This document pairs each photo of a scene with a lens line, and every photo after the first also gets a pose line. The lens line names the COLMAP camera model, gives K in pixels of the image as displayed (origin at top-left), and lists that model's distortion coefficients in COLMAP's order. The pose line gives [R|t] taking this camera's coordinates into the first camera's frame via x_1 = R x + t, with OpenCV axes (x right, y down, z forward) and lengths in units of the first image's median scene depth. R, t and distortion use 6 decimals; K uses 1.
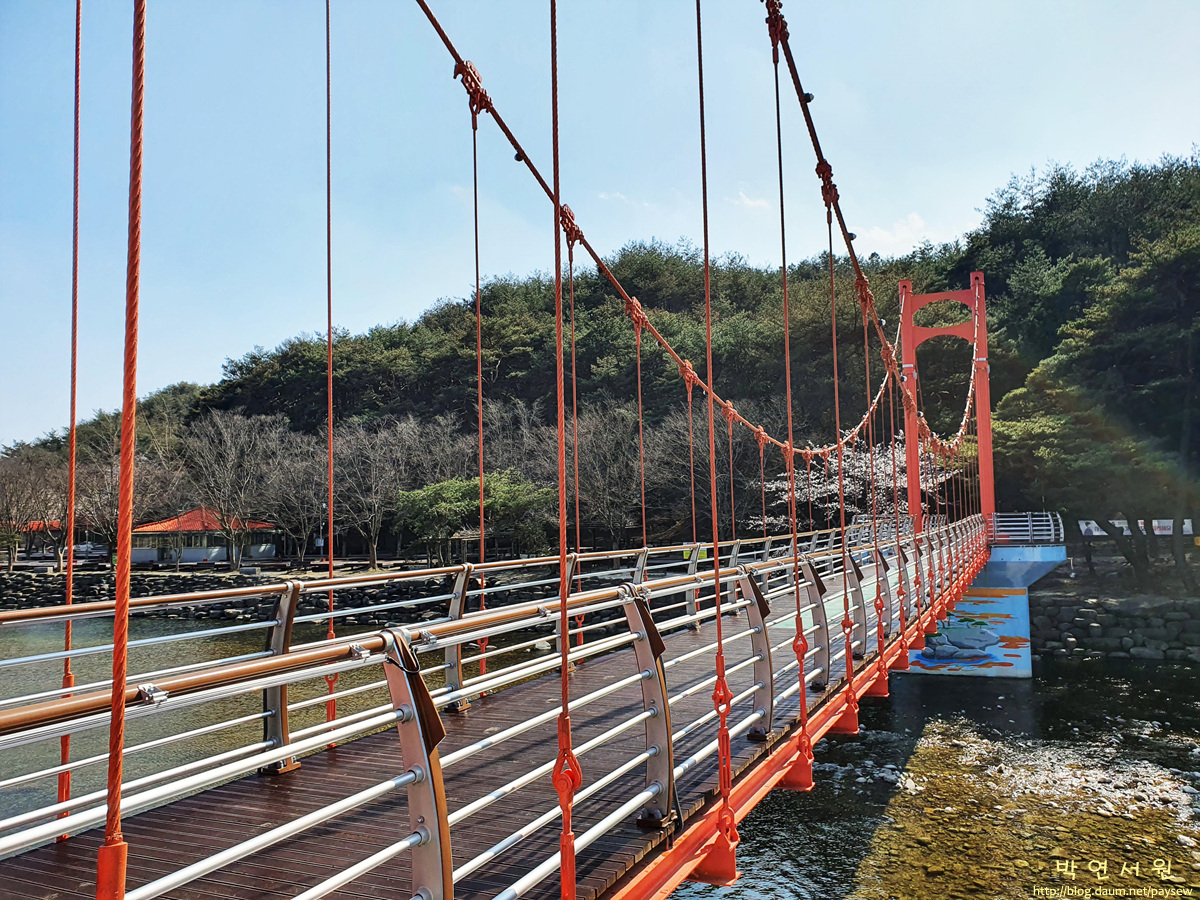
lens RADIAL K [[920.0, 0, 600.0], [0, 920.0, 450.0], [0, 0, 1]] dist [-0.005109, 0.044287]
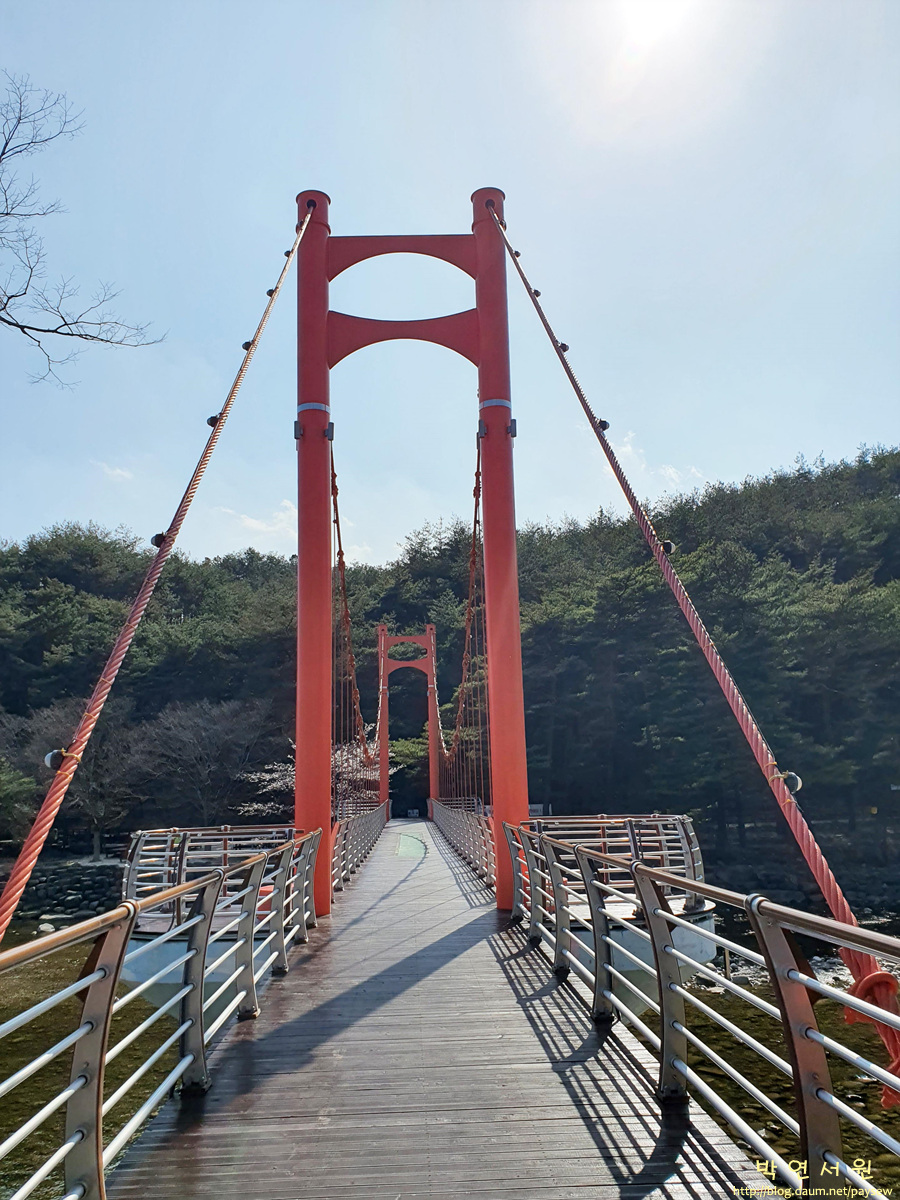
lens RADIAL K [[920.0, 0, 450.0], [0, 920.0, 600.0], [0, 0, 1]] dist [-0.005109, 0.044287]
pose [[0.888519, 0.091295, 0.449665, -0.071848], [-0.024275, 0.987986, -0.152622, -0.005134], [-0.458197, 0.124692, 0.880061, -0.092088]]
